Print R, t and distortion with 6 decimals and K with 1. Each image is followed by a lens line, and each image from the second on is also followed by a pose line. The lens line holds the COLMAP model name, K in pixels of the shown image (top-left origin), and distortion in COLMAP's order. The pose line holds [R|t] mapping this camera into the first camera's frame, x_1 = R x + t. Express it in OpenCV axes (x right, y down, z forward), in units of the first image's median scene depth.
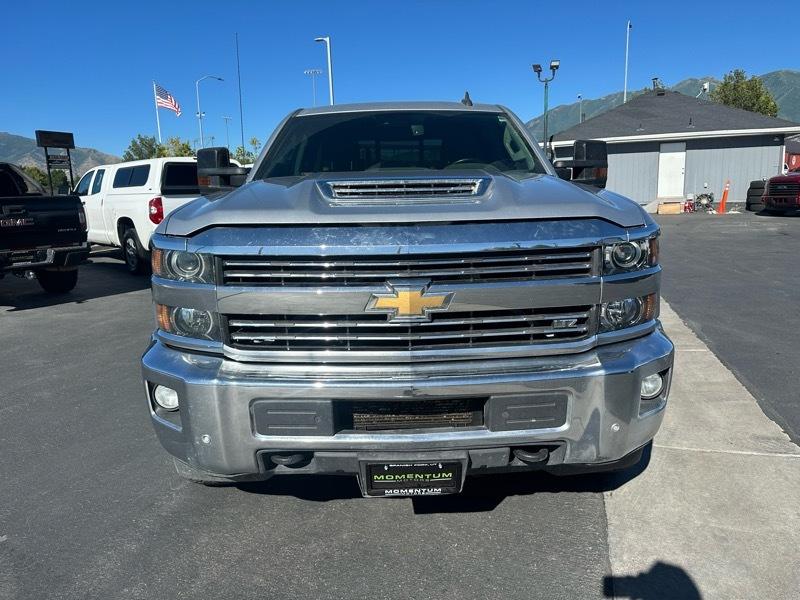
lens RADIAL K [[568.1, 0, 393.5], [0, 568.1, 308.8], [0, 0, 1]] dist [0.044124, -0.053542]
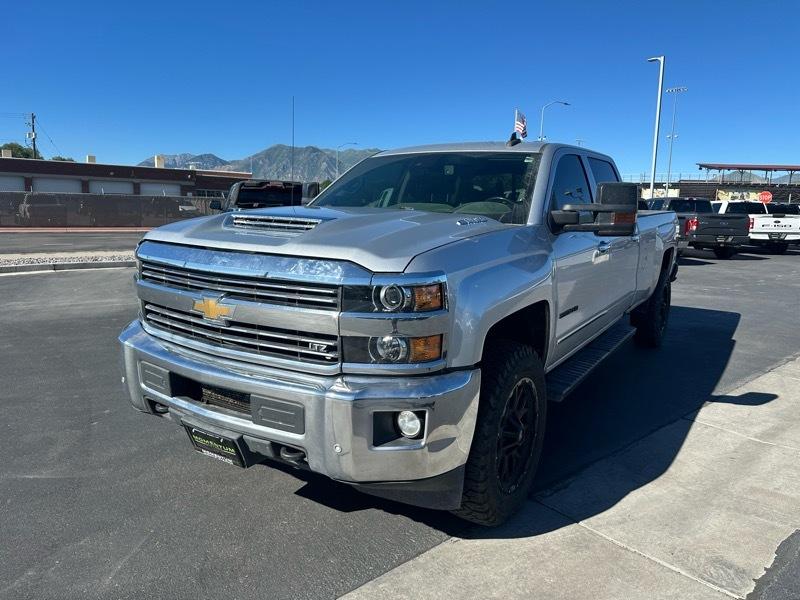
lens RADIAL K [[568.1, 0, 398.1], [0, 568.1, 291.4], [0, 0, 1]] dist [0.044124, -0.053542]
pose [[0.832251, 0.129716, -0.539011, 1.041028], [-0.161874, 0.986732, -0.012477, -0.099230], [0.530241, 0.097636, 0.842206, 0.097042]]
